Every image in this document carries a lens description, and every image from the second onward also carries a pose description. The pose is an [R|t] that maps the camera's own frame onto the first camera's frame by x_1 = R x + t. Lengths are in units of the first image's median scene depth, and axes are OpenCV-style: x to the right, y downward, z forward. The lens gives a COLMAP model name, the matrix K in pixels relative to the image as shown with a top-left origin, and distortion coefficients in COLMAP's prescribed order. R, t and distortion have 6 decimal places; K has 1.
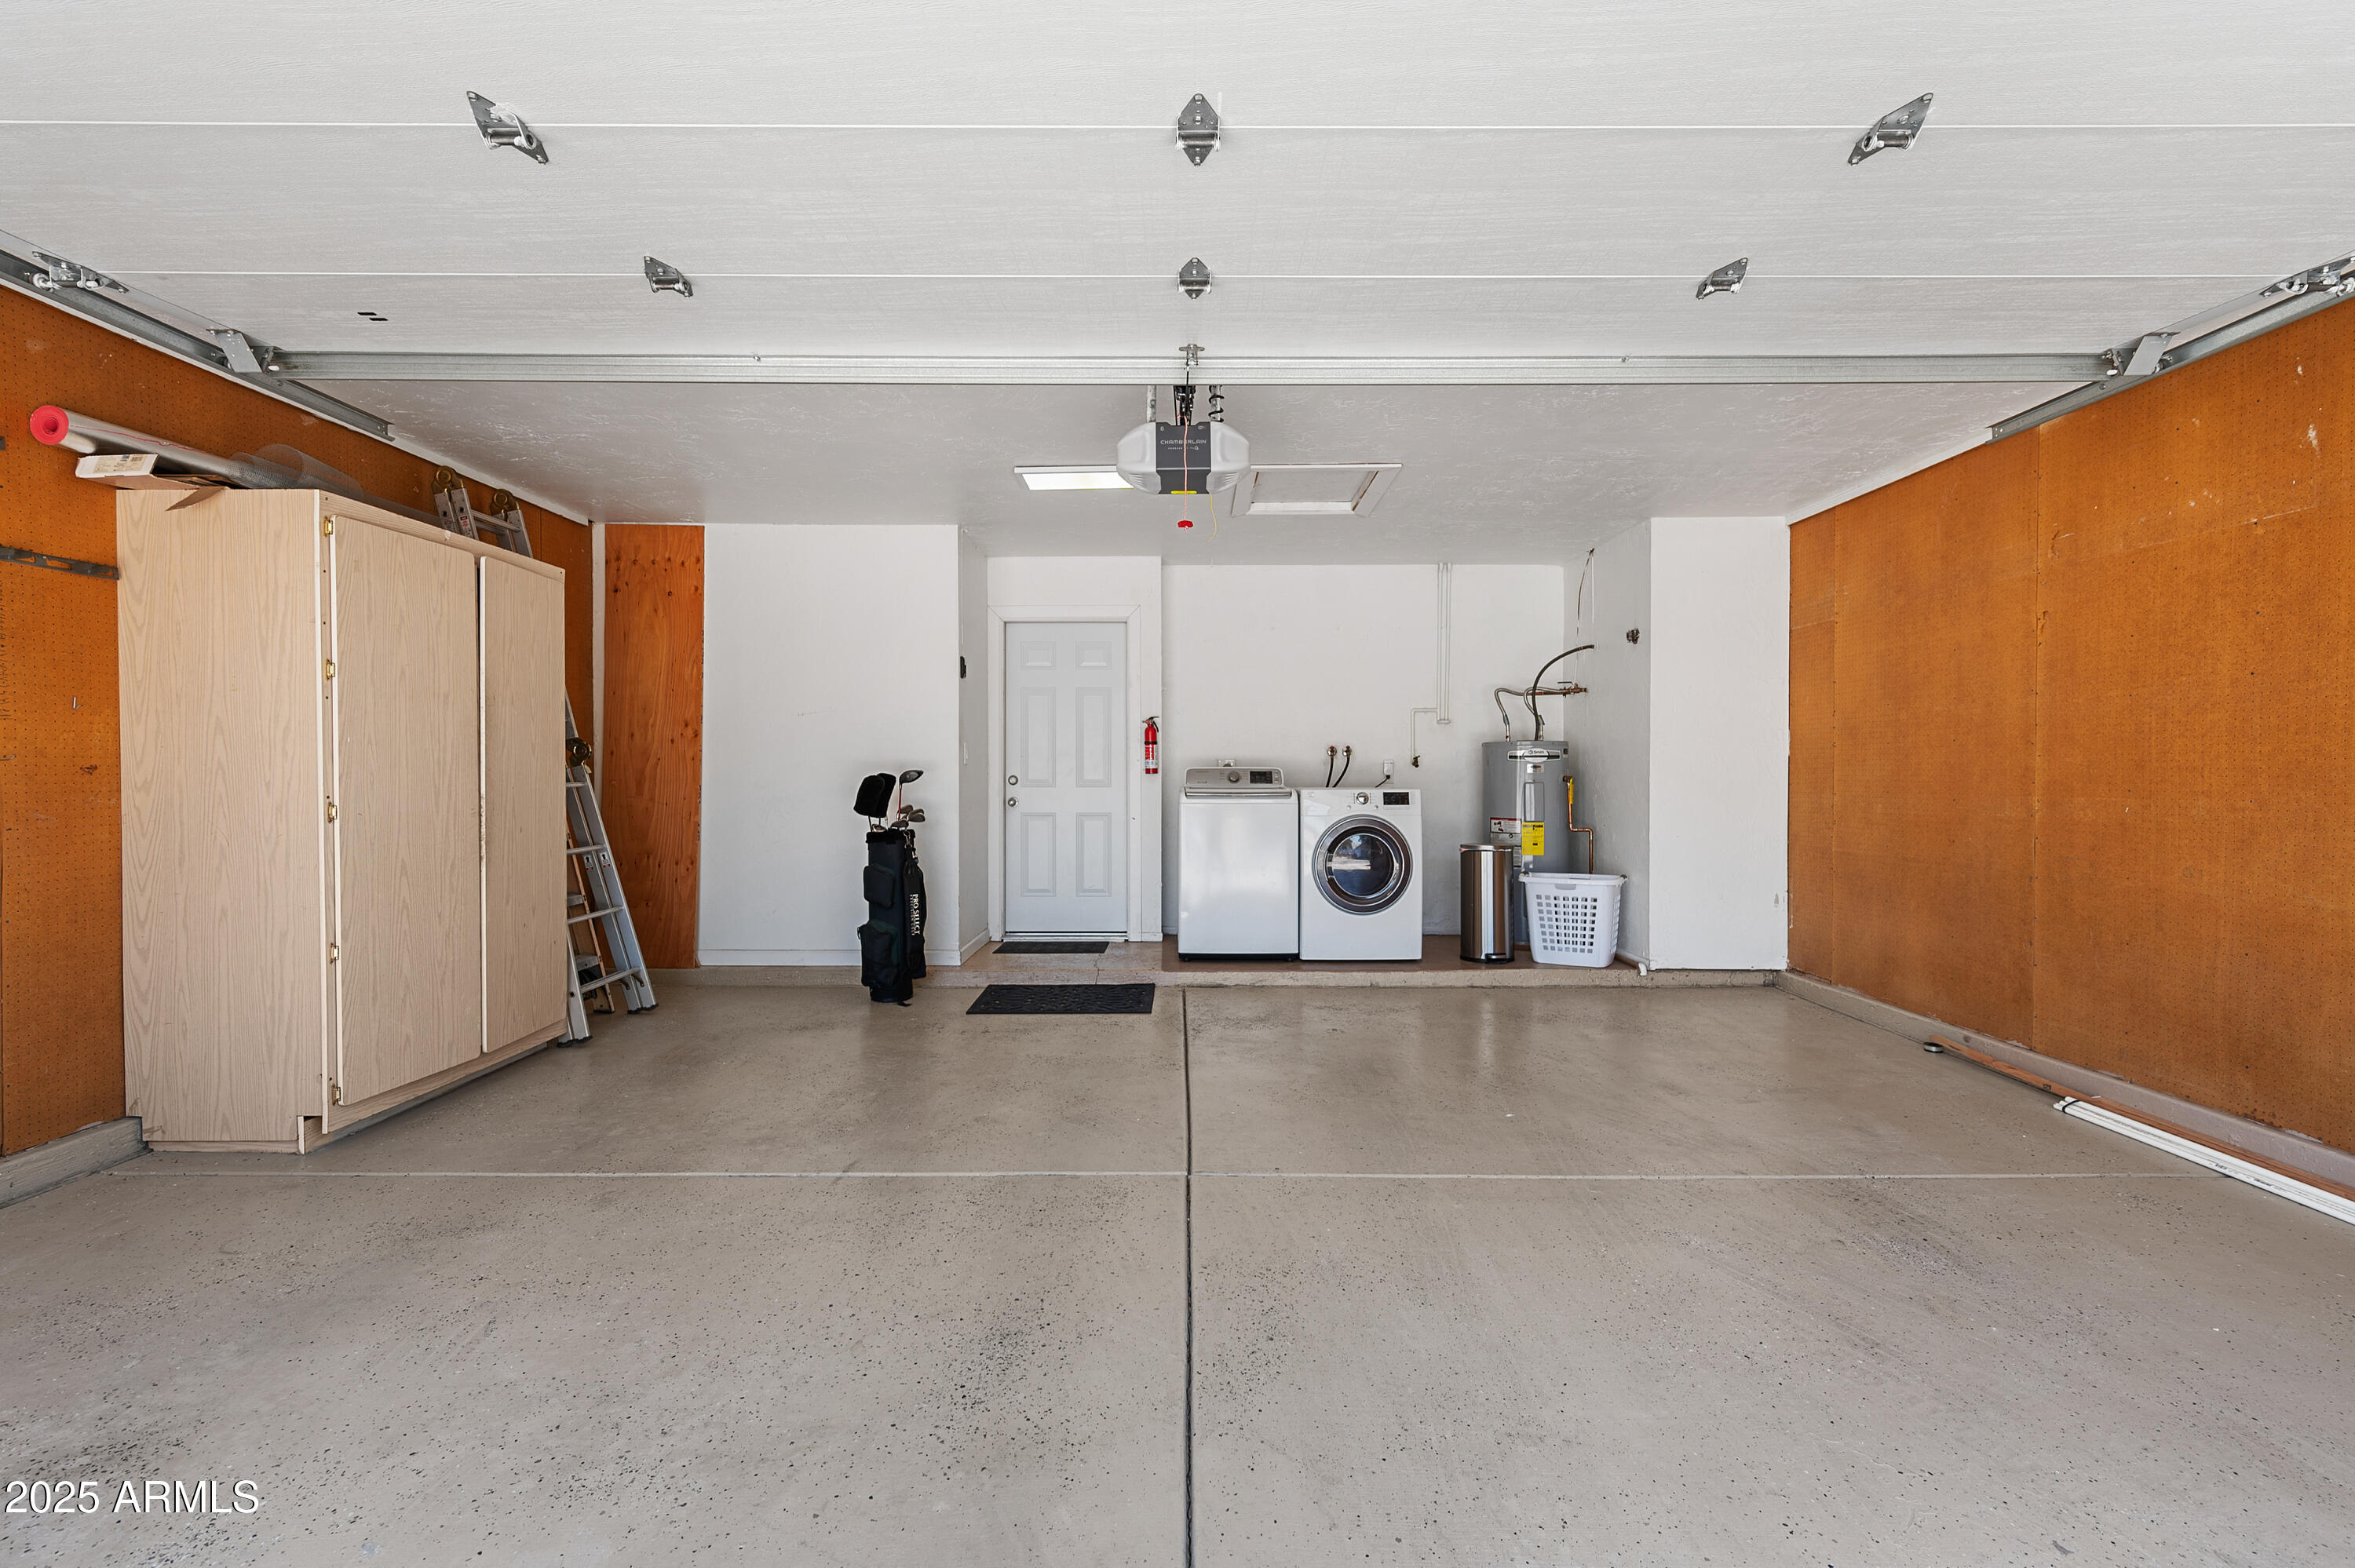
lens RADIAL K [[1014.0, 0, 1177.5], [0, 1014.0, 784.0], [0, 0, 1]] dist [0.000004, 0.000000]
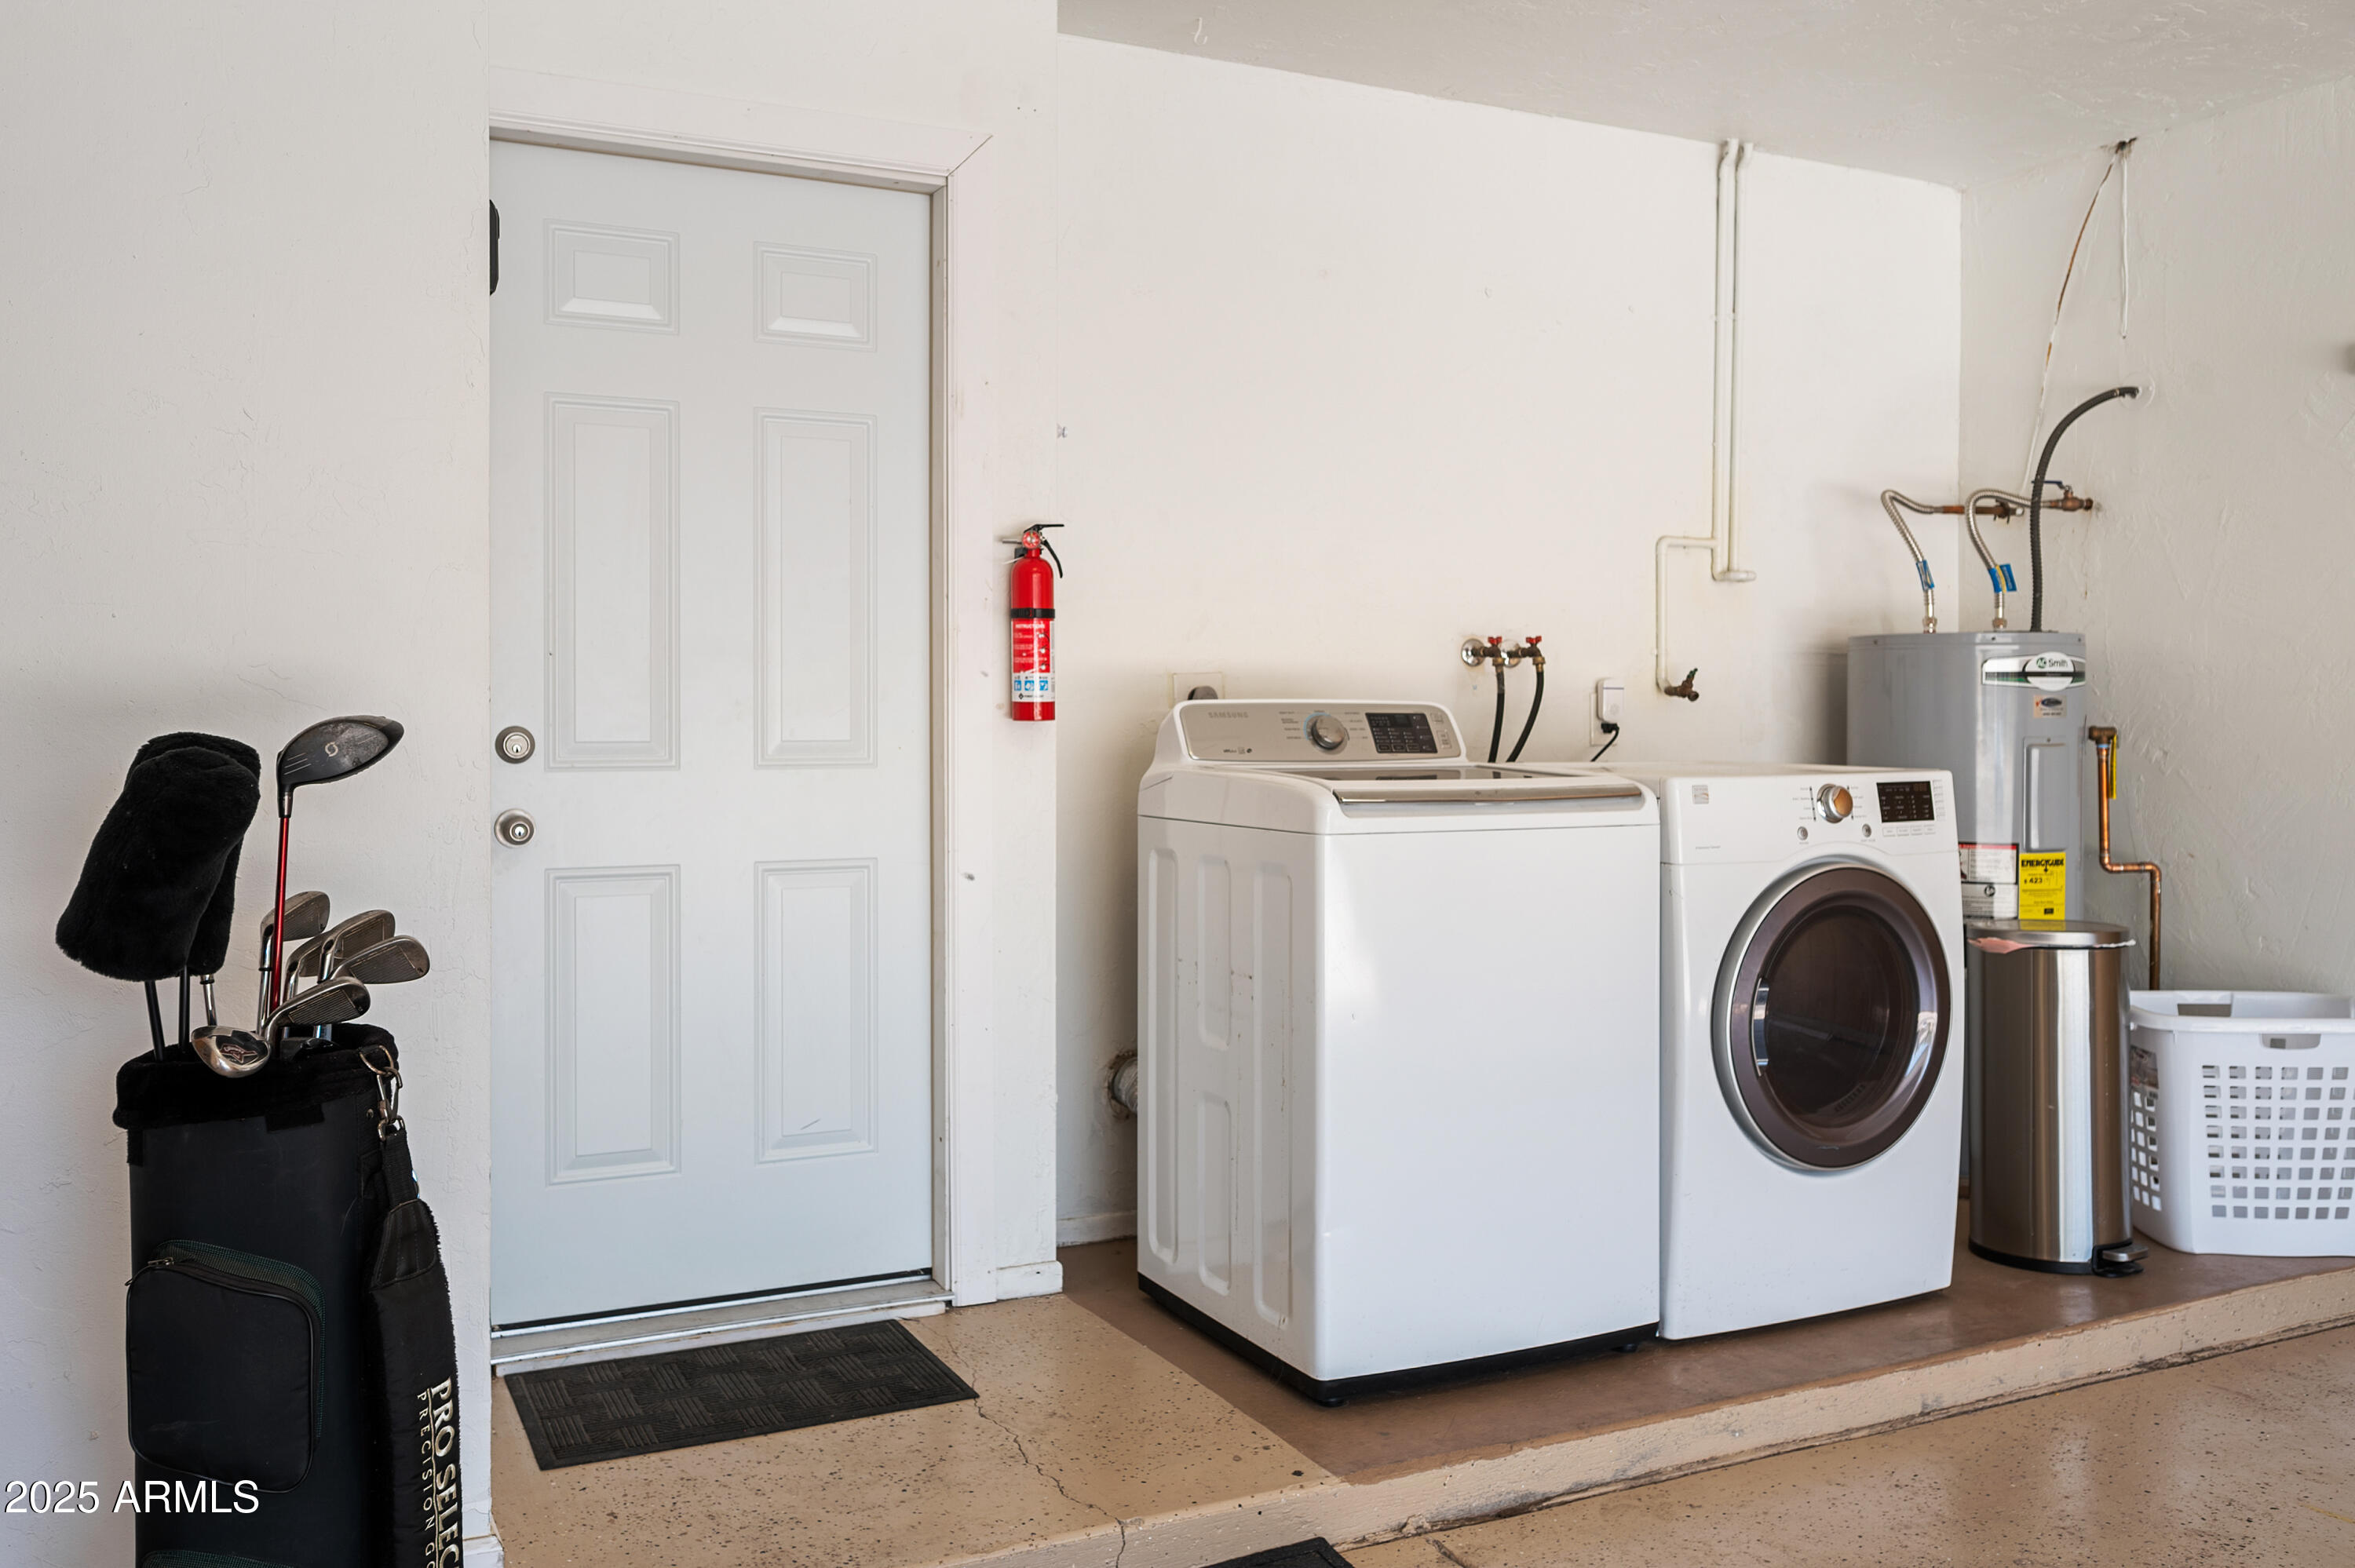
lens RADIAL K [[1909.7, 0, 1175.9], [0, 1909.7, 704.1], [0, 0, 1]] dist [-0.001396, -0.001171]
pose [[0.900388, 0.002000, 0.435084, -0.257485], [0.000224, 0.999987, -0.005059, -0.013657], [-0.435088, 0.004652, 0.900376, 0.548764]]
